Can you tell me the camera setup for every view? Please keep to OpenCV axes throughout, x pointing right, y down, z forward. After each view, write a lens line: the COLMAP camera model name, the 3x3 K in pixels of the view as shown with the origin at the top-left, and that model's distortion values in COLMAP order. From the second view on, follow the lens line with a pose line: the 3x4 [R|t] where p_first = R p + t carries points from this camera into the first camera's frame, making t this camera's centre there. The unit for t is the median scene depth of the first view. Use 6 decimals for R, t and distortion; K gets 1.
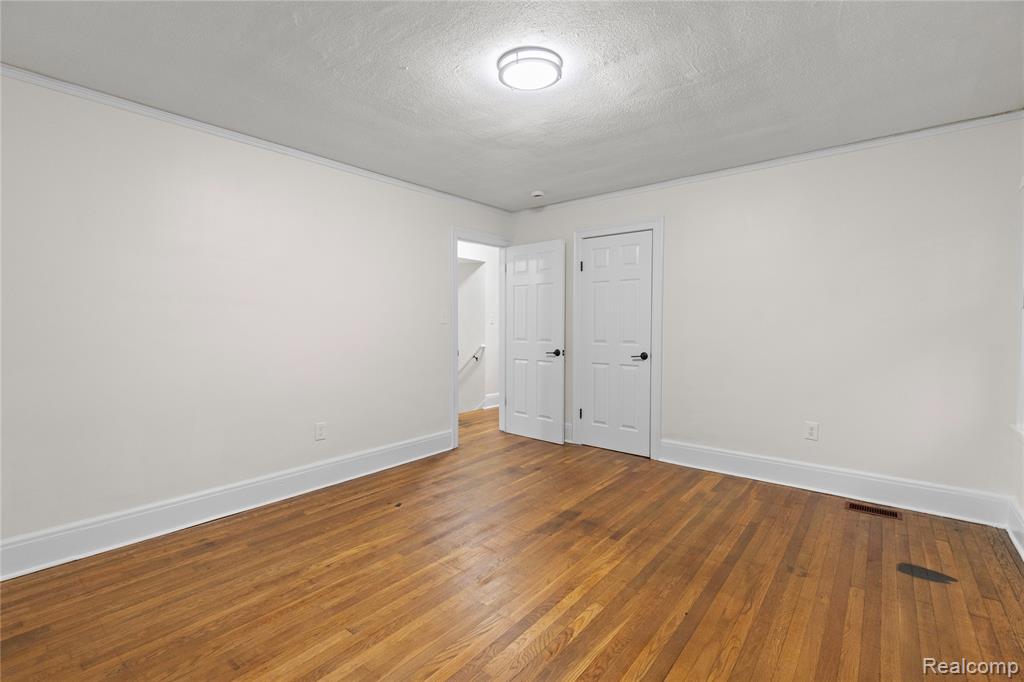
lens RADIAL K [[469.9, 0, 518.2], [0, 469.9, 320.1], [0, 0, 1]] dist [0.004413, 0.000297]
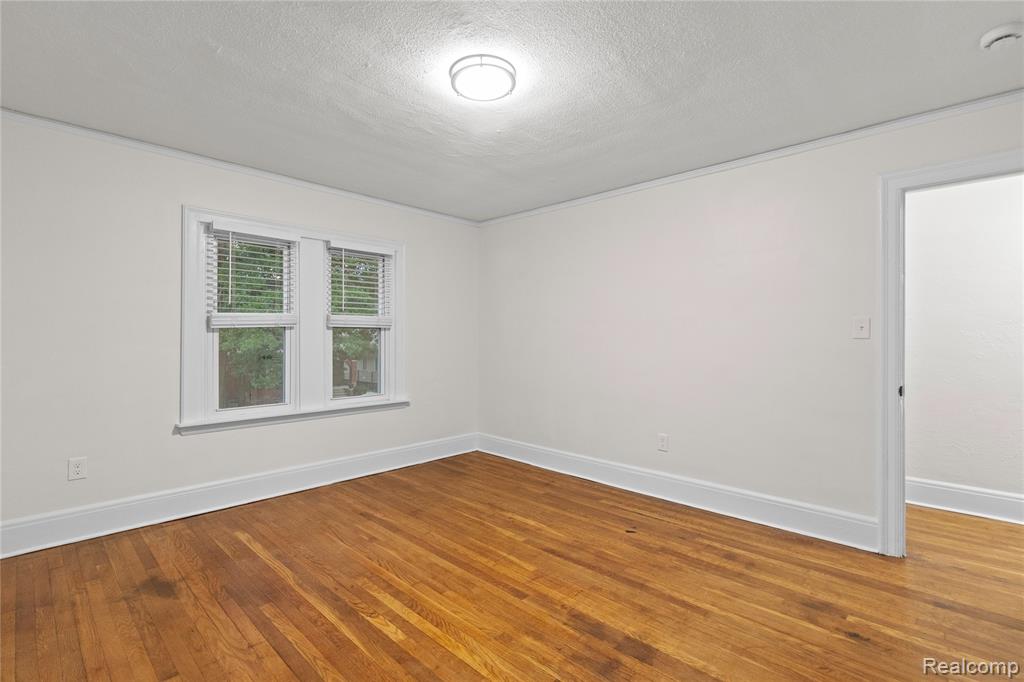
lens RADIAL K [[469.9, 0, 518.2], [0, 469.9, 320.1], [0, 0, 1]] dist [0.004413, 0.000297]
pose [[-0.085976, -0.033568, -0.995732, 0.781550], [0.000104, 0.999432, -0.033702, -0.002099], [0.996297, -0.003001, -0.085923, 0.923389]]
